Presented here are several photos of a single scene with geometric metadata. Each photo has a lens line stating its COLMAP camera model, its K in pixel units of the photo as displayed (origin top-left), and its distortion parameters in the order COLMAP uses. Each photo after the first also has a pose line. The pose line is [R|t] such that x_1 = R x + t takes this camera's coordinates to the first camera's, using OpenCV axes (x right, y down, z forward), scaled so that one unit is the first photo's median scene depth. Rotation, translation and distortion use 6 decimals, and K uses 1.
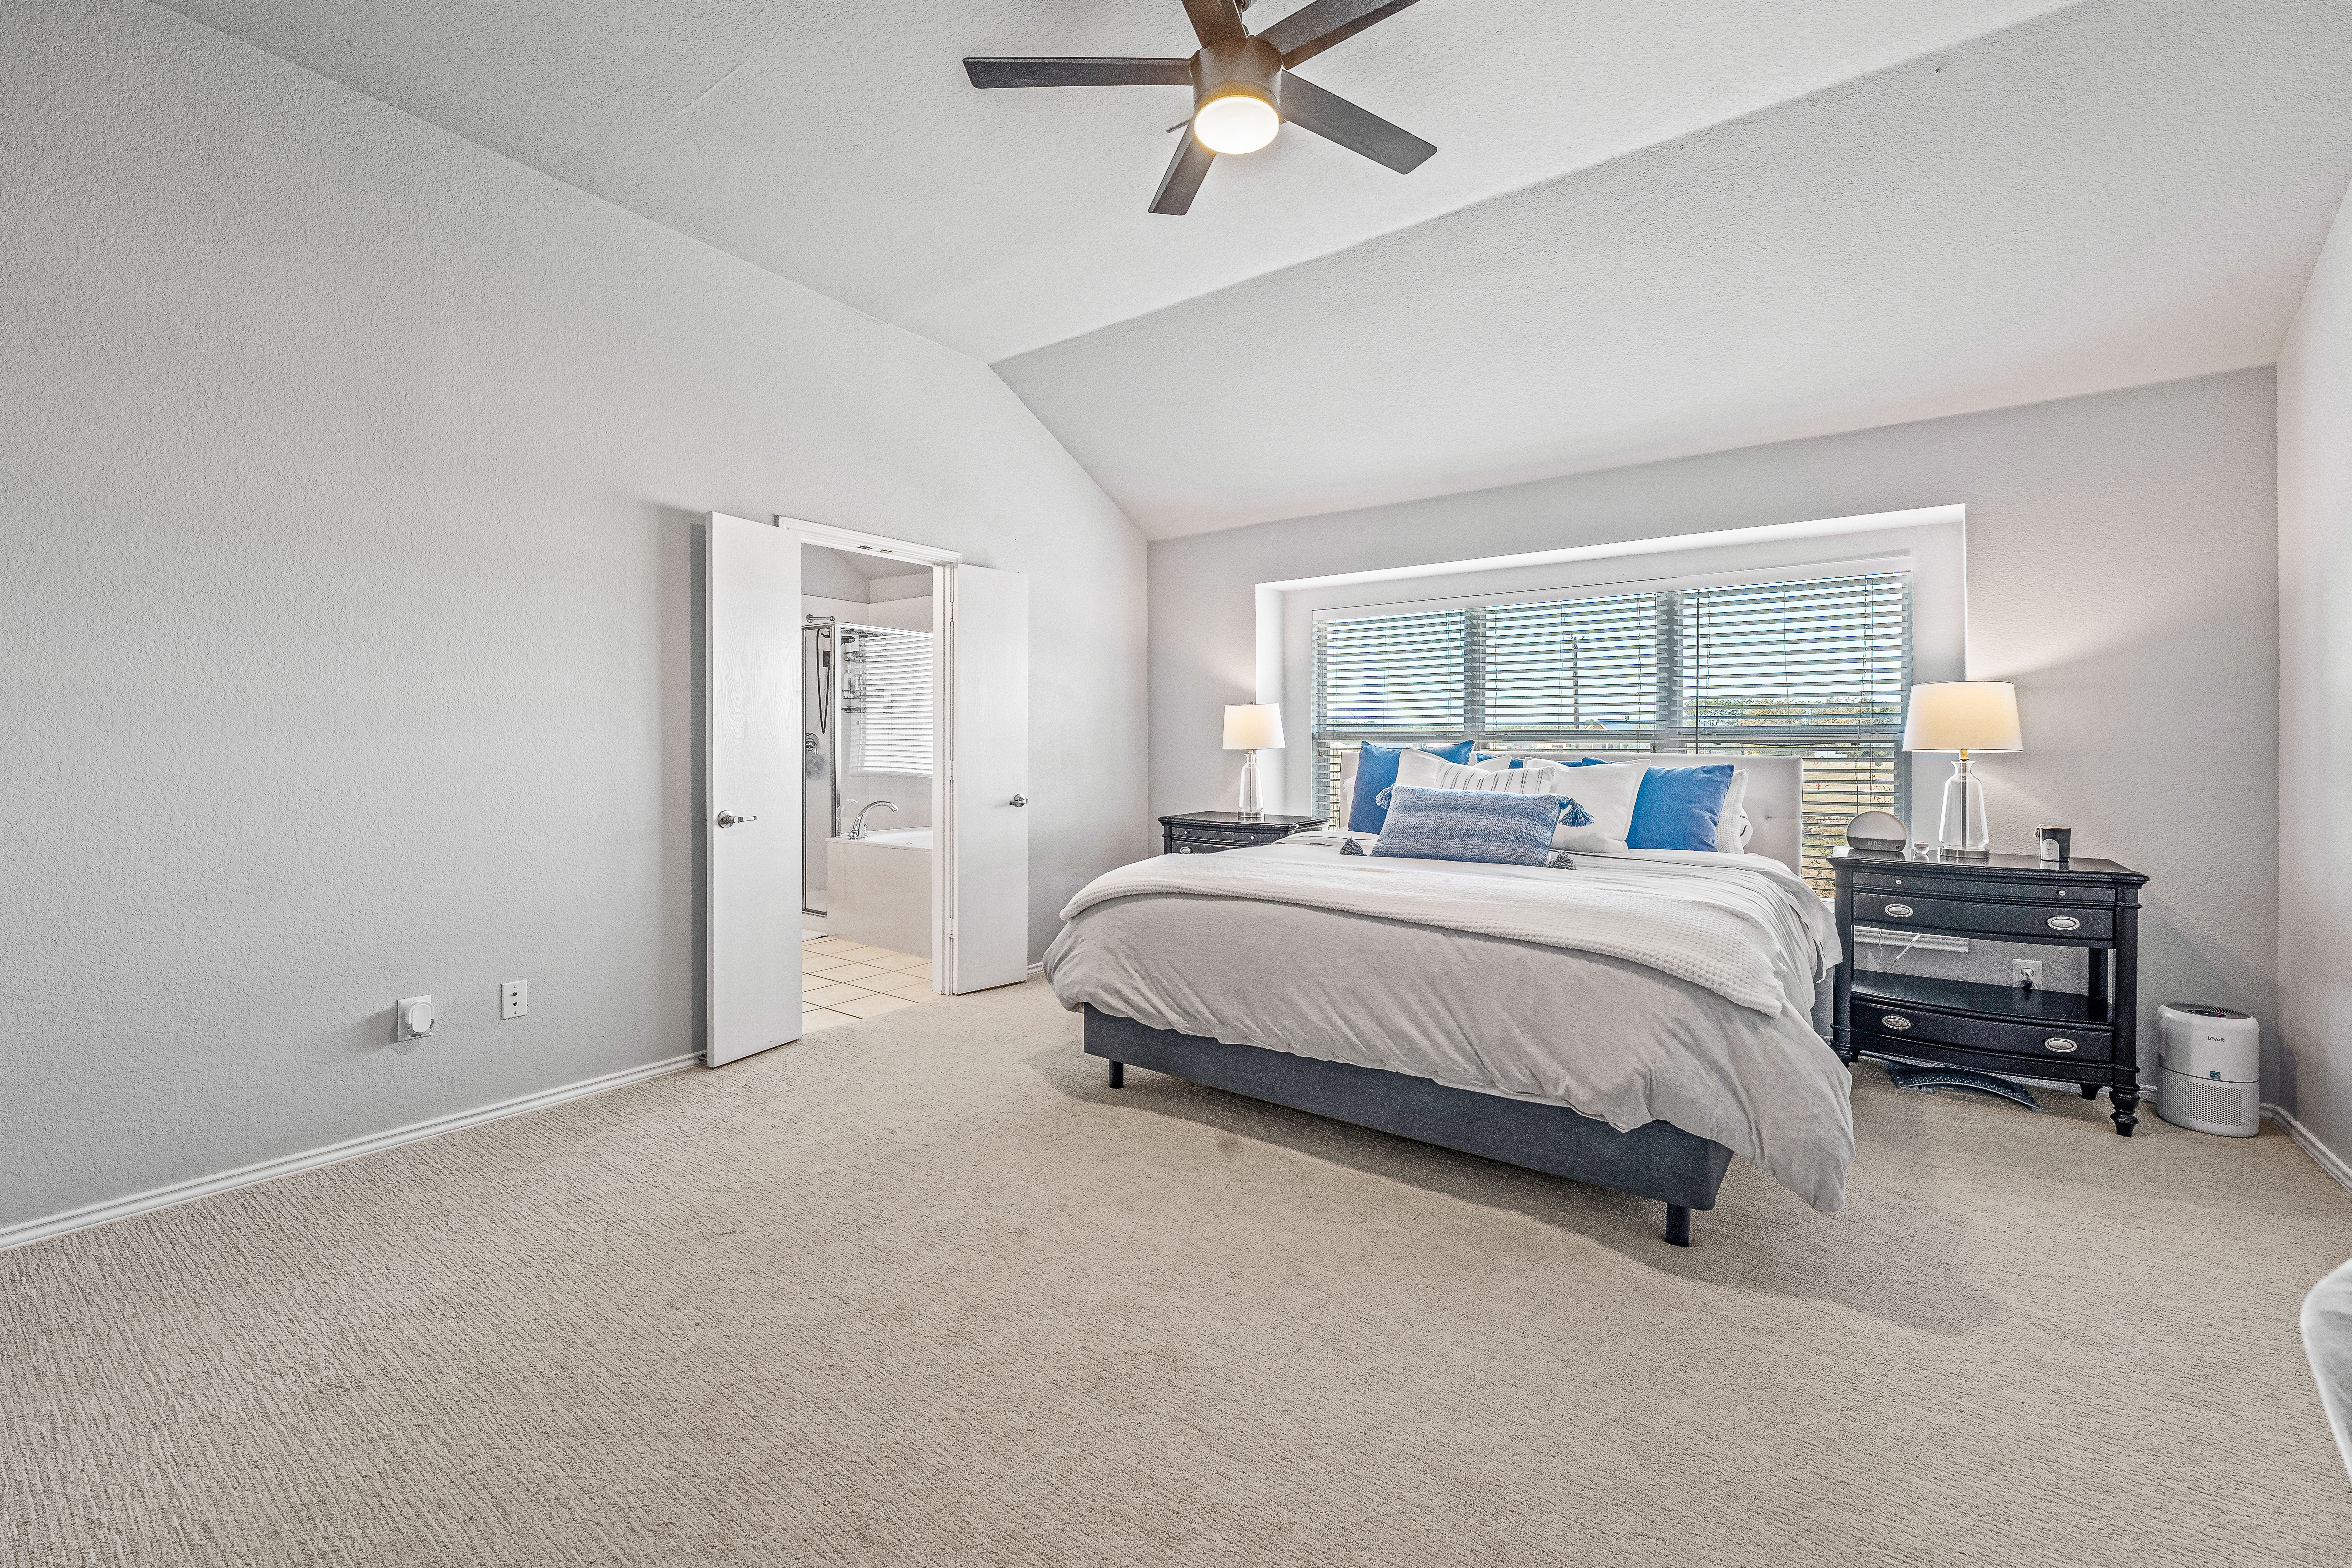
lens RADIAL K [[989.4, 0, 1170.7], [0, 989.4, 728.5], [0, 0, 1]] dist [-0.001531, -0.000115]
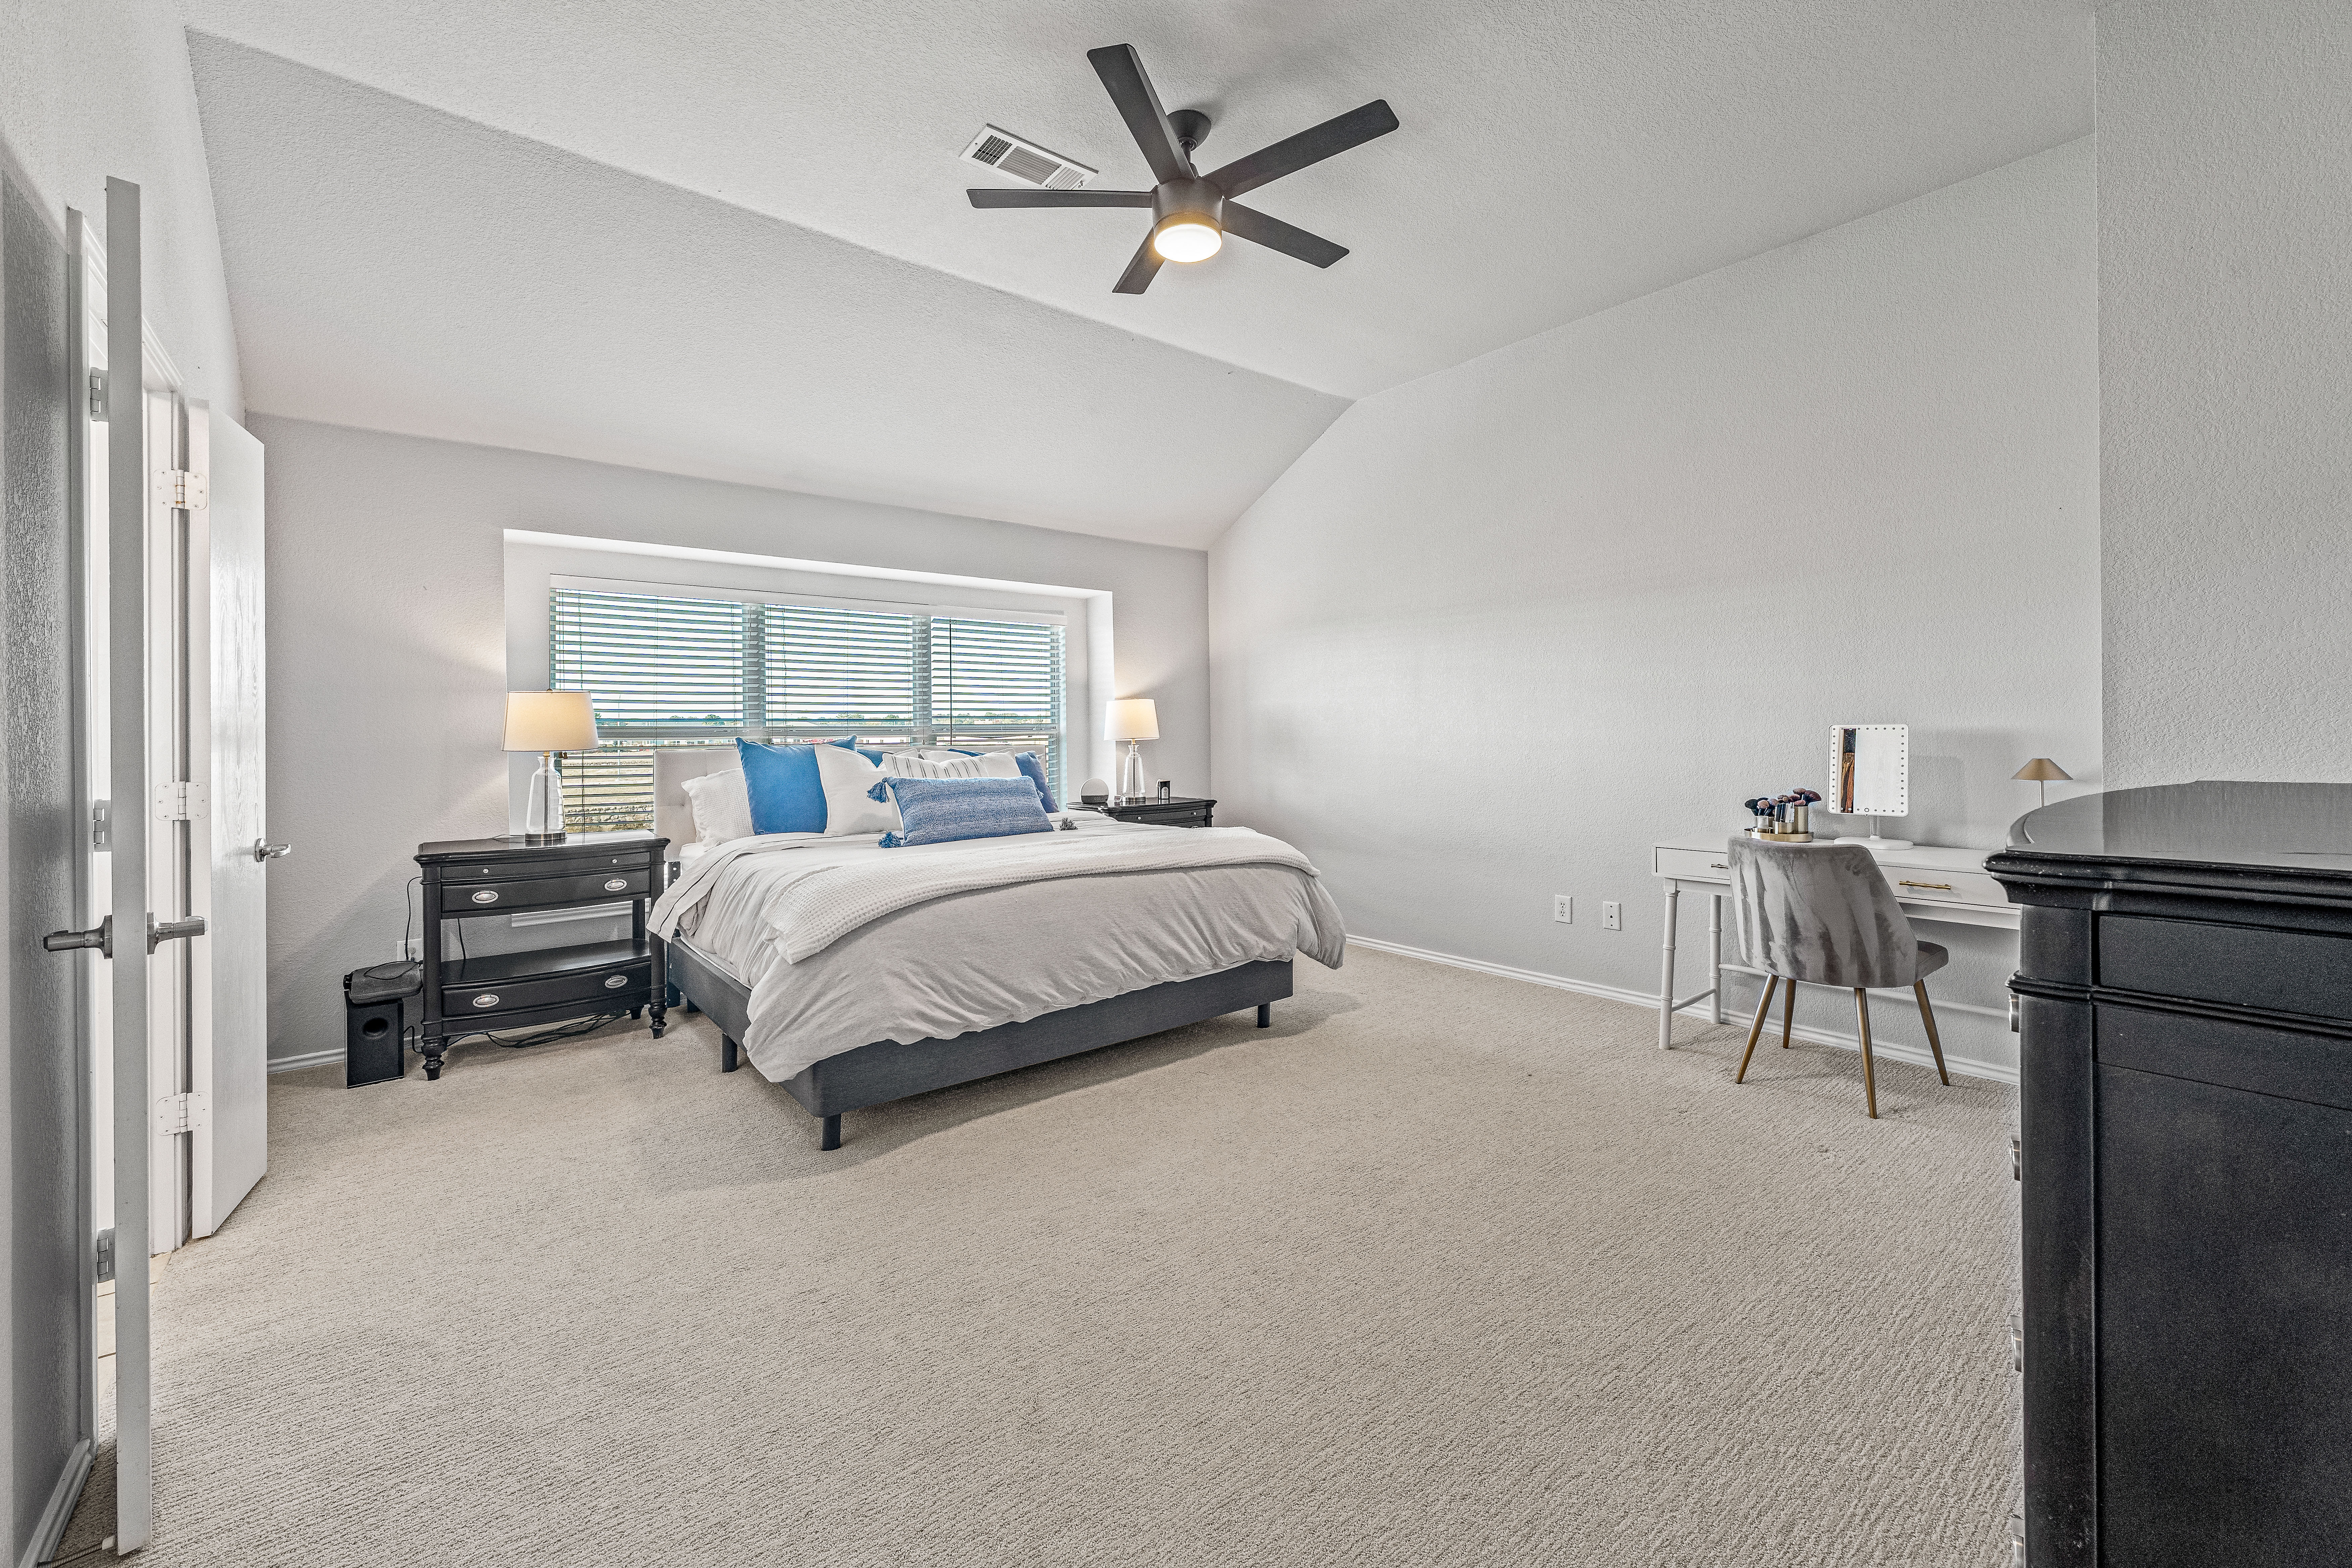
lens RADIAL K [[926.8, 0, 1170.3], [0, 926.8, 733.4], [0, 0, 1]] dist [-0.008372, -0.000155]
pose [[0.249208, -0.002753, 0.968446, -0.779034], [-0.002698, 0.999990, 0.003537, 0.006875], [-0.968446, -0.003494, 0.249198, 0.549341]]
